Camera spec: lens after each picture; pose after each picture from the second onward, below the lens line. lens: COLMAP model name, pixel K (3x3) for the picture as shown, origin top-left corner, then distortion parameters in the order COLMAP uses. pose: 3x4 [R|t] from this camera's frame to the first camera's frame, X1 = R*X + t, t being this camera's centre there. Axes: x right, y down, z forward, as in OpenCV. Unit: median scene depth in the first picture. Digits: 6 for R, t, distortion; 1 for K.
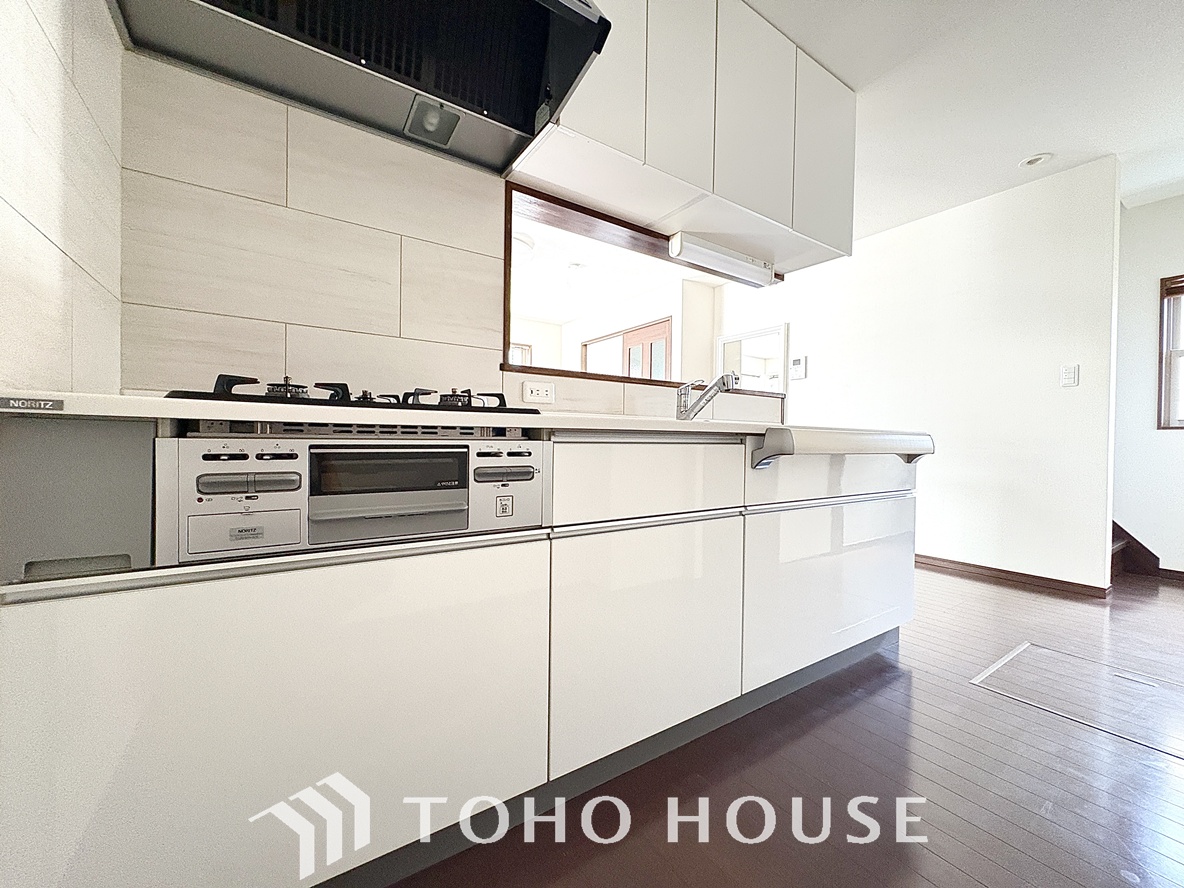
lens RADIAL K [[473.7, 0, 595.1], [0, 473.7, 444.5], [0, 0, 1]] dist [0.001075, 0.000235]
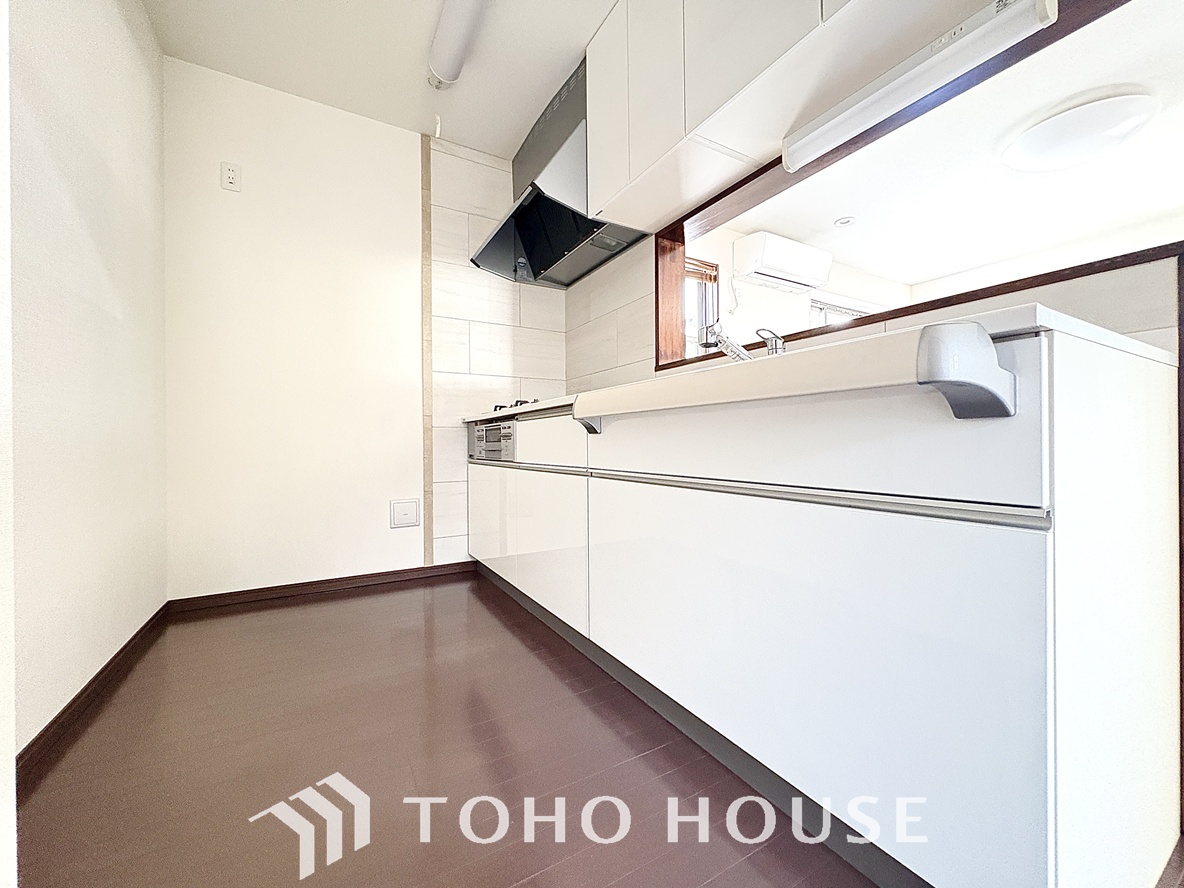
lens RADIAL K [[473.7, 0, 595.1], [0, 473.7, 444.5], [0, 0, 1]] dist [0.001075, 0.000235]
pose [[-0.068163, -0.009281, -0.997631, 0.845643], [-0.002621, 0.999955, -0.009124, 0.049487], [0.997671, 0.001993, -0.068184, 0.648007]]
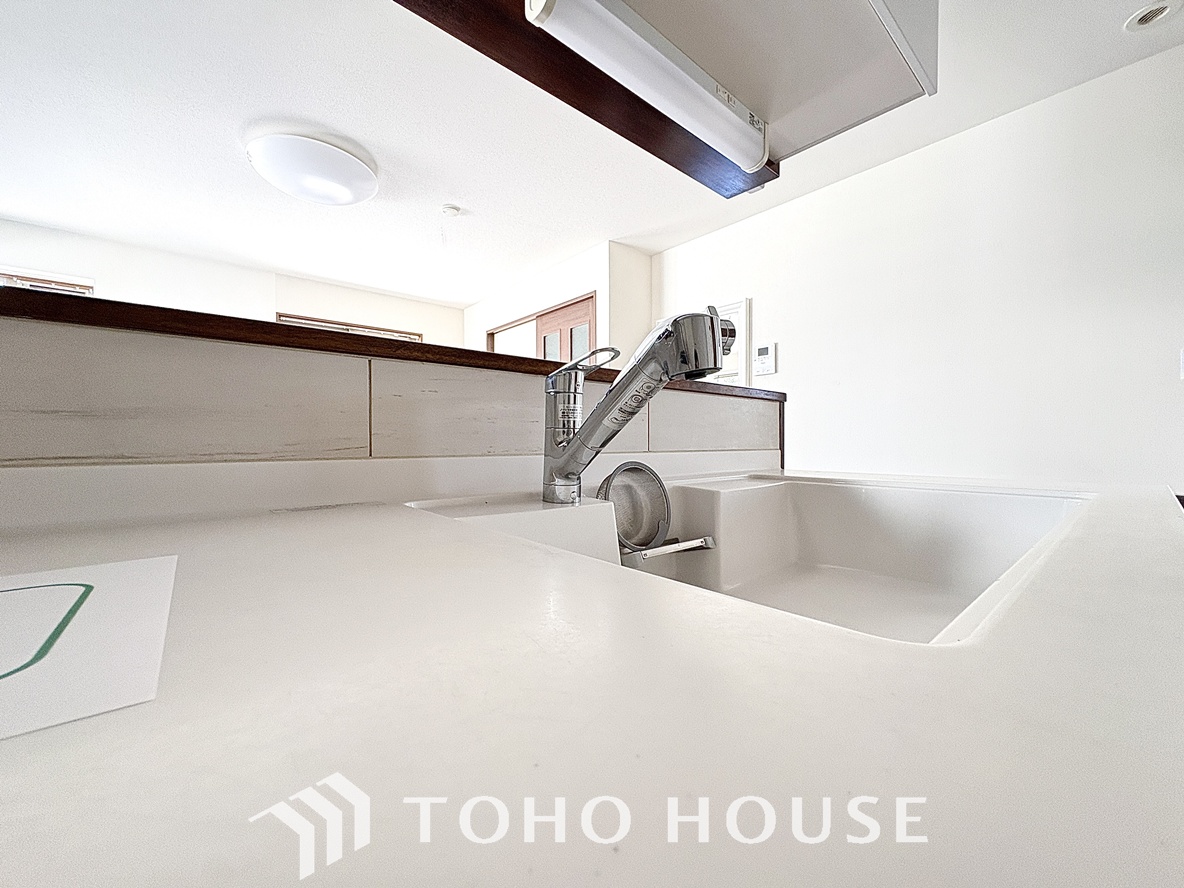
lens RADIAL K [[473.7, 0, 595.1], [0, 473.7, 444.5], [0, 0, 1]] dist [0.001075, 0.000235]
pose [[0.992830, -0.016158, 0.118437, 0.143605], [0.016847, 0.999846, -0.004819, -0.056528], [-0.118341, 0.006779, 0.992950, 0.553927]]
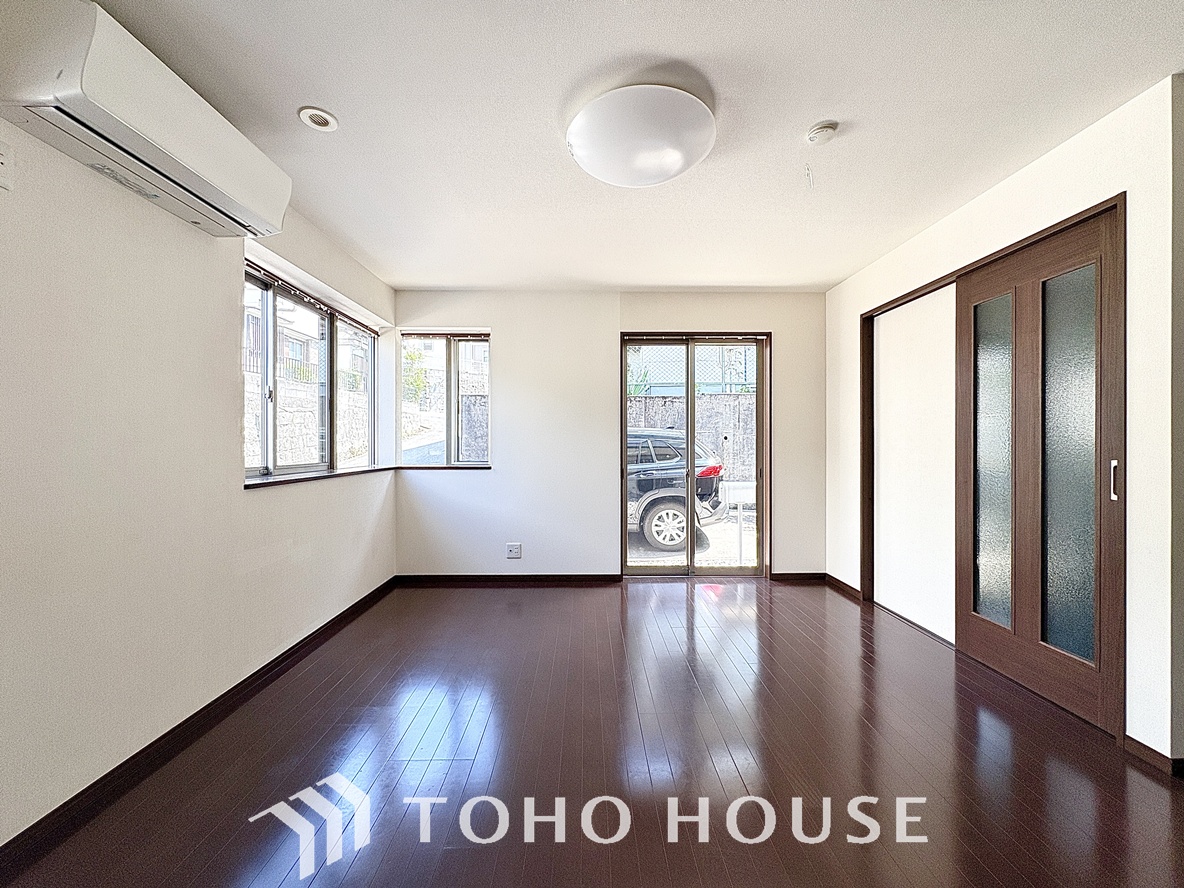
lens RADIAL K [[473.7, 0, 595.1], [0, 473.7, 444.5], [0, 0, 1]] dist [0.001075, 0.000235]
pose [[0.834323, -0.009971, -0.551185, 0.037260], [0.002117, 0.999887, -0.014883, -0.144385], [0.551271, 0.011251, 0.834250, 0.966962]]
